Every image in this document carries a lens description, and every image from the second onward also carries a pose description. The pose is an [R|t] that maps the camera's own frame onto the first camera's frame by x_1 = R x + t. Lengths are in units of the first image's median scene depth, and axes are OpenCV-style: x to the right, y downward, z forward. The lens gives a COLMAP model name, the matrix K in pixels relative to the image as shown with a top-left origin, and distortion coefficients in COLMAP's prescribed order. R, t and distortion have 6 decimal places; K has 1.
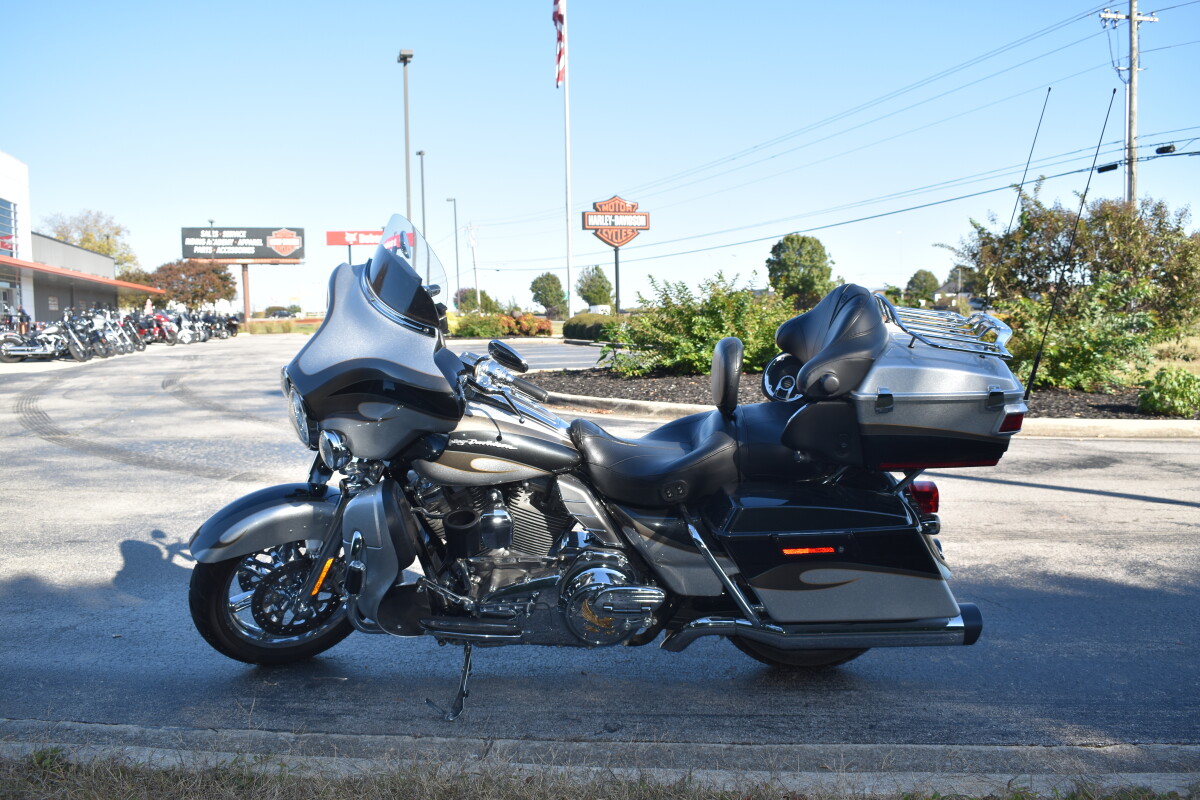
lens RADIAL K [[1099.1, 0, 600.0], [0, 1099.1, 400.0], [0, 0, 1]] dist [-0.092700, 0.031581]
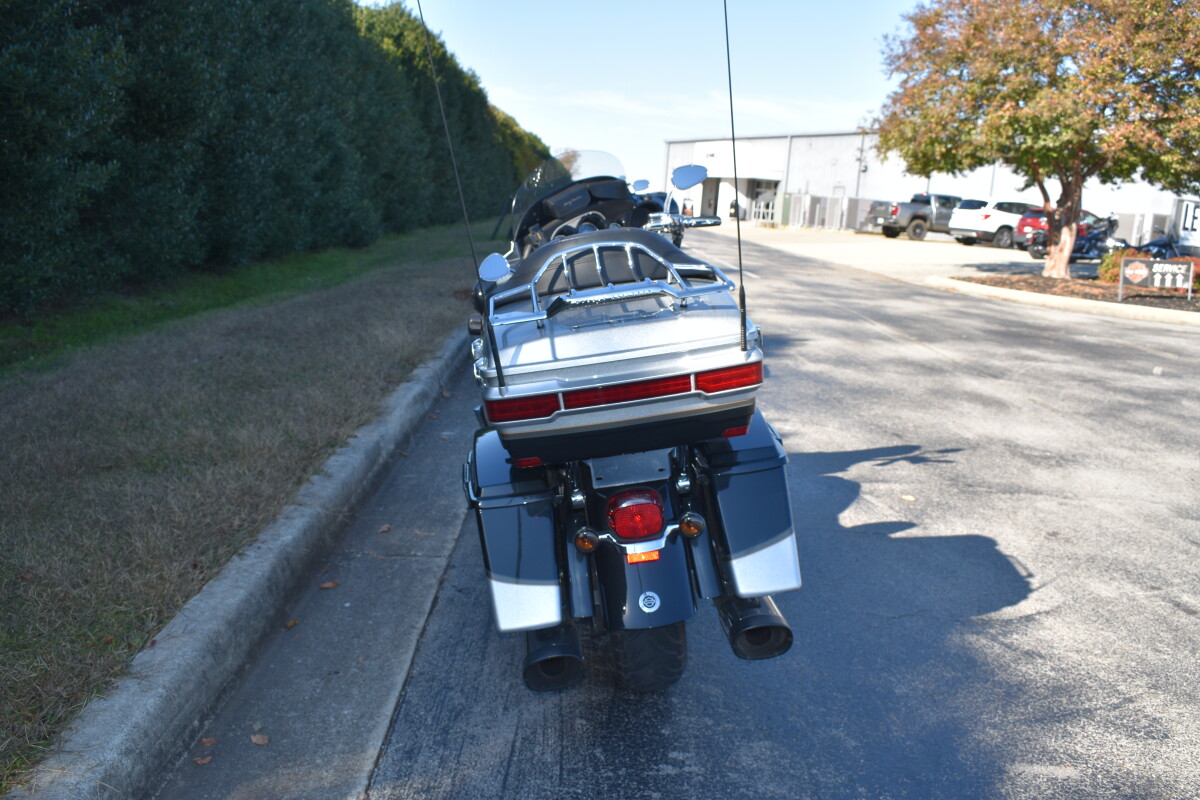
lens RADIAL K [[1099.1, 0, 600.0], [0, 1099.1, 400.0], [0, 0, 1]] dist [-0.092700, 0.031581]
pose [[0.110114, 0.207677, -0.971980, 0.065727], [-0.155755, 0.969450, 0.189491, -0.008467], [0.981639, 0.130525, 0.139097, 0.055298]]
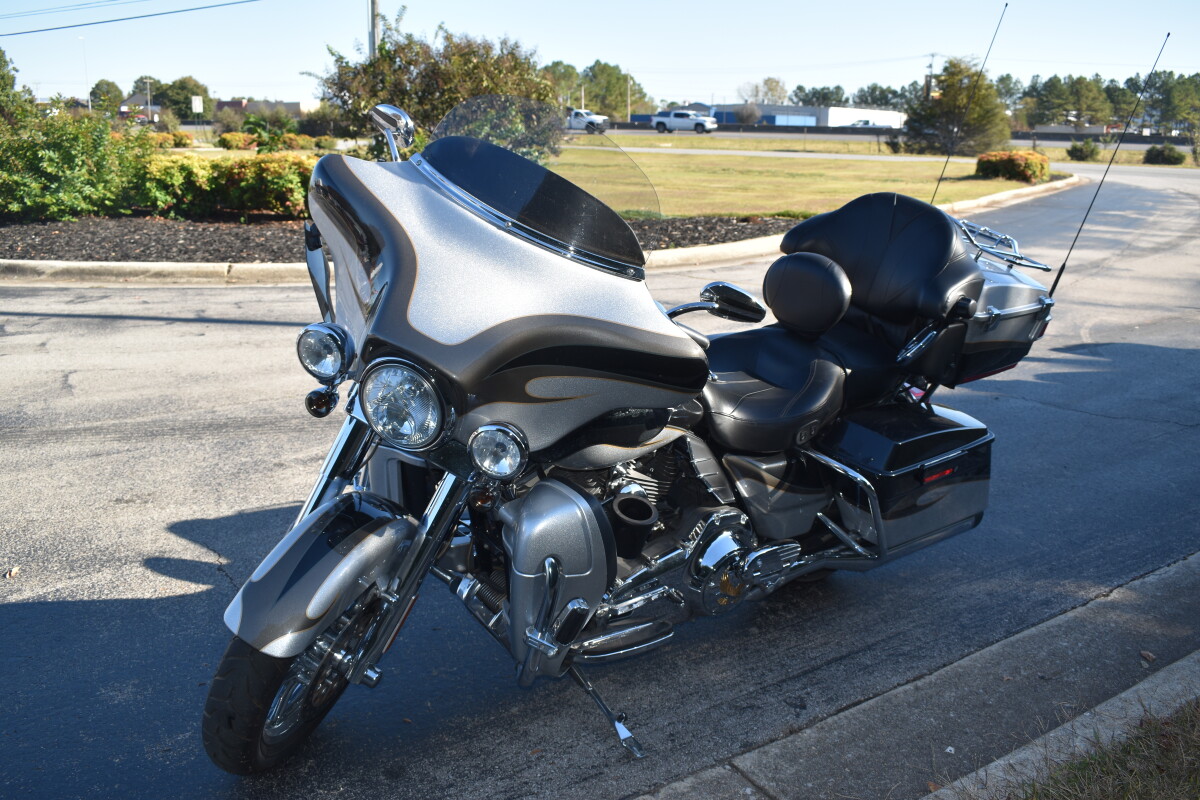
lens RADIAL K [[1099.1, 0, 600.0], [0, 1099.1, 400.0], [0, 0, 1]] dist [-0.092700, 0.031581]
pose [[0.754235, -0.133202, 0.642952, -0.038186], [0.023455, 0.984048, 0.176353, -0.006354], [-0.656186, -0.117931, 0.745327, 0.026940]]
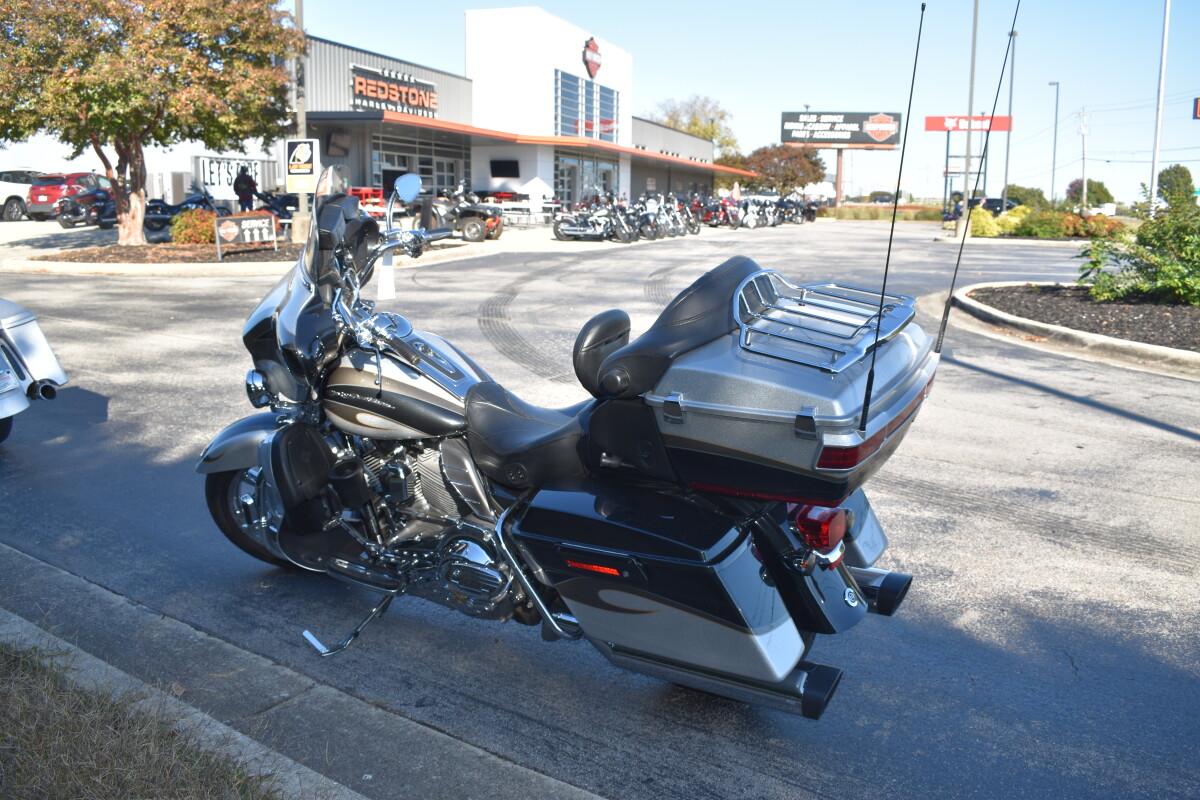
lens RADIAL K [[1099.1, 0, 600.0], [0, 1099.1, 400.0], [0, 0, 1]] dist [-0.092700, 0.031581]
pose [[0.855373, 0.118271, -0.504330, 0.035373], [-0.065200, 0.990425, 0.121682, -0.005793], [0.513892, -0.071201, 0.854895, 0.015070]]
